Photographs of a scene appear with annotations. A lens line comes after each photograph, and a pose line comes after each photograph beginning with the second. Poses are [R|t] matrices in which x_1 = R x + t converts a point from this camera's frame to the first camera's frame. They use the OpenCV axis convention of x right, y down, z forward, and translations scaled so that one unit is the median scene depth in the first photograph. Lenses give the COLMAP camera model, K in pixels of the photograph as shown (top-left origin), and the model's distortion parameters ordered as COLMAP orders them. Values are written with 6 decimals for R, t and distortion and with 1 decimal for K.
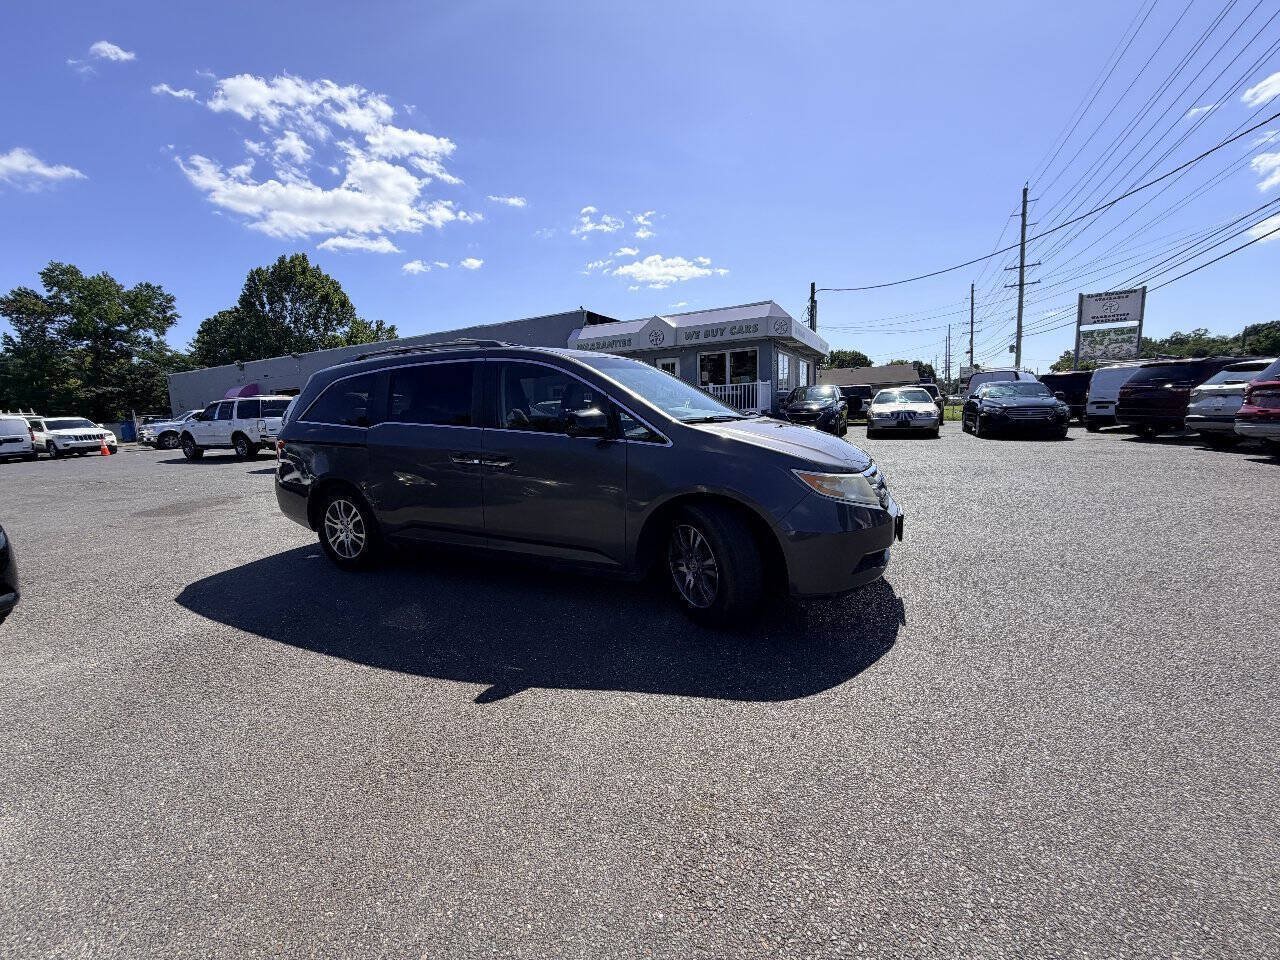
lens RADIAL K [[508.2, 0, 637.6], [0, 508.2, 477.1], [0, 0, 1]] dist [-0.002018, 0.000541]
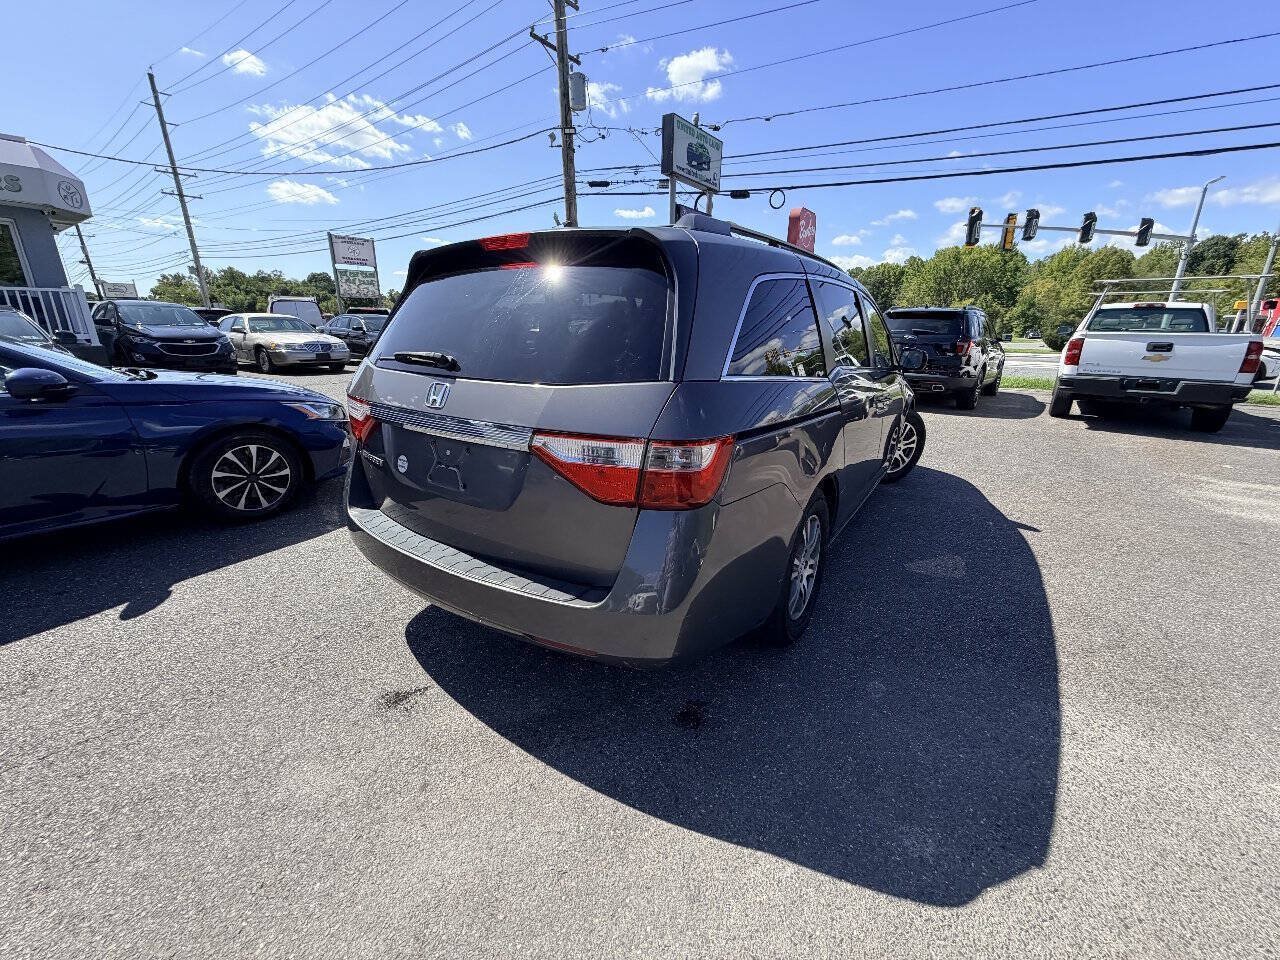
lens RADIAL K [[508.2, 0, 628.6], [0, 508.2, 479.1], [0, 0, 1]] dist [-0.002018, 0.000541]
pose [[0.152602, -0.247315, 0.956843, -0.072656], [0.112979, 0.966201, 0.231716, -0.009021], [-0.981809, 0.072743, 0.175386, 0.070879]]
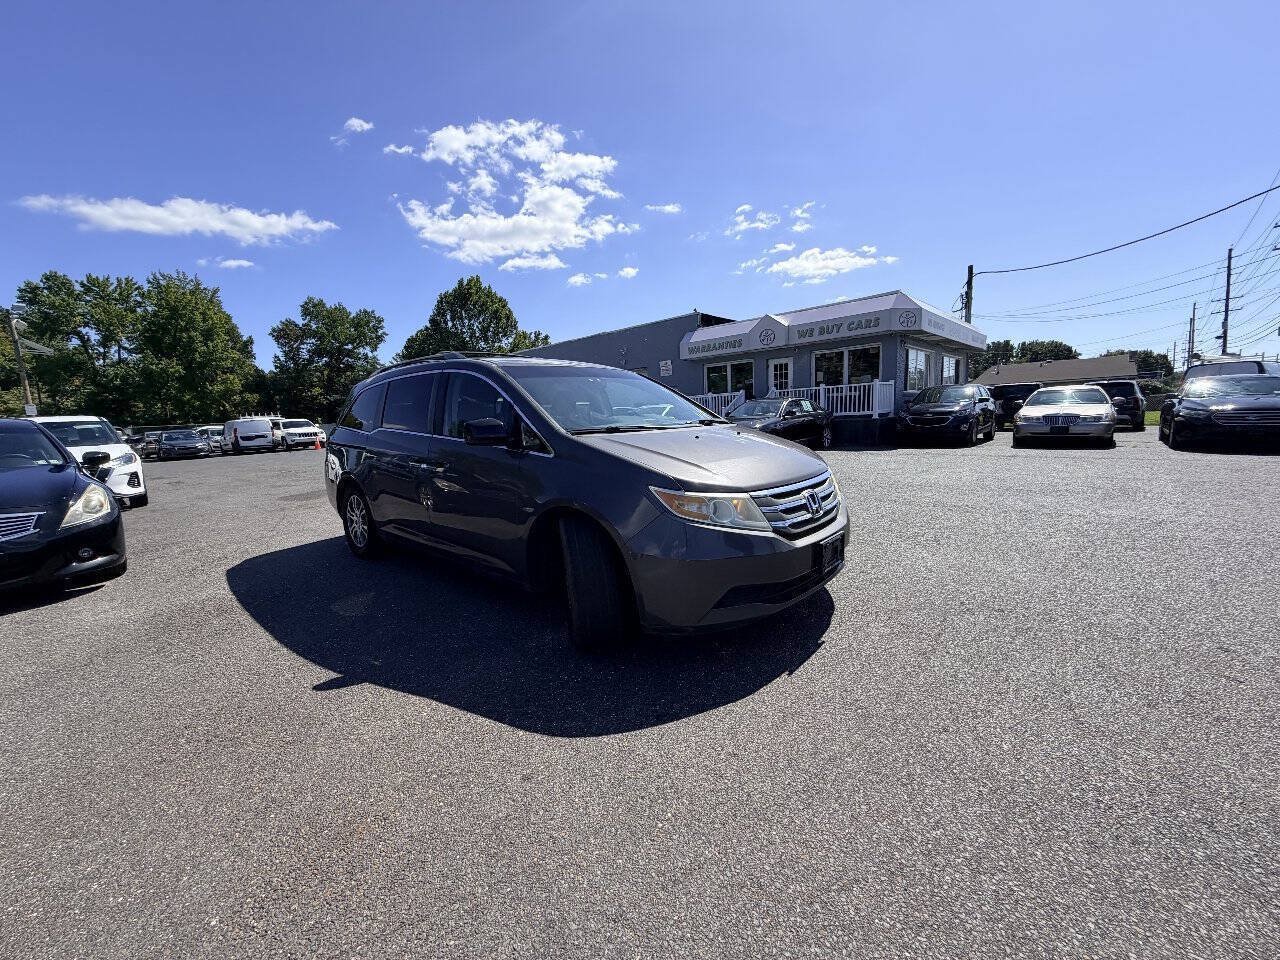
lens RADIAL K [[508.2, 0, 638.5], [0, 508.2, 477.9], [0, 0, 1]] dist [-0.002018, 0.000541]
pose [[0.959898, 0.034339, -0.278239, 0.022764], [-0.034836, 0.999388, 0.003158, -0.001365], [0.278177, 0.006661, 0.960507, 0.004991]]
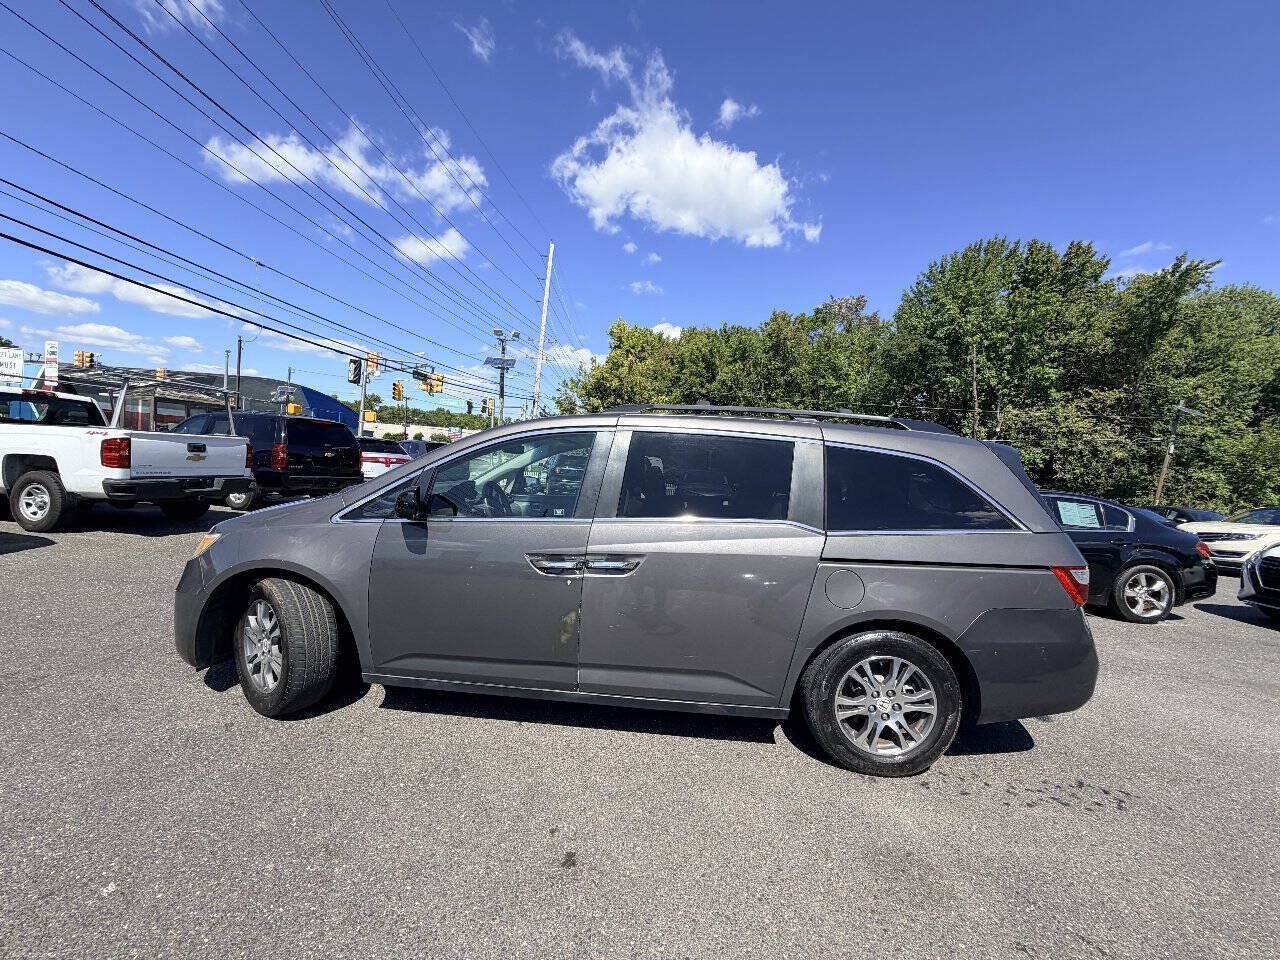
lens RADIAL K [[508.2, 0, 633.7], [0, 508.2, 488.7], [0, 0, 1]] dist [-0.002018, 0.000541]
pose [[-0.924186, -0.008754, -0.381843, 0.008130], [-0.088094, 0.977668, 0.190800, -0.019765], [0.371645, 0.209973, -0.904318, 0.117811]]
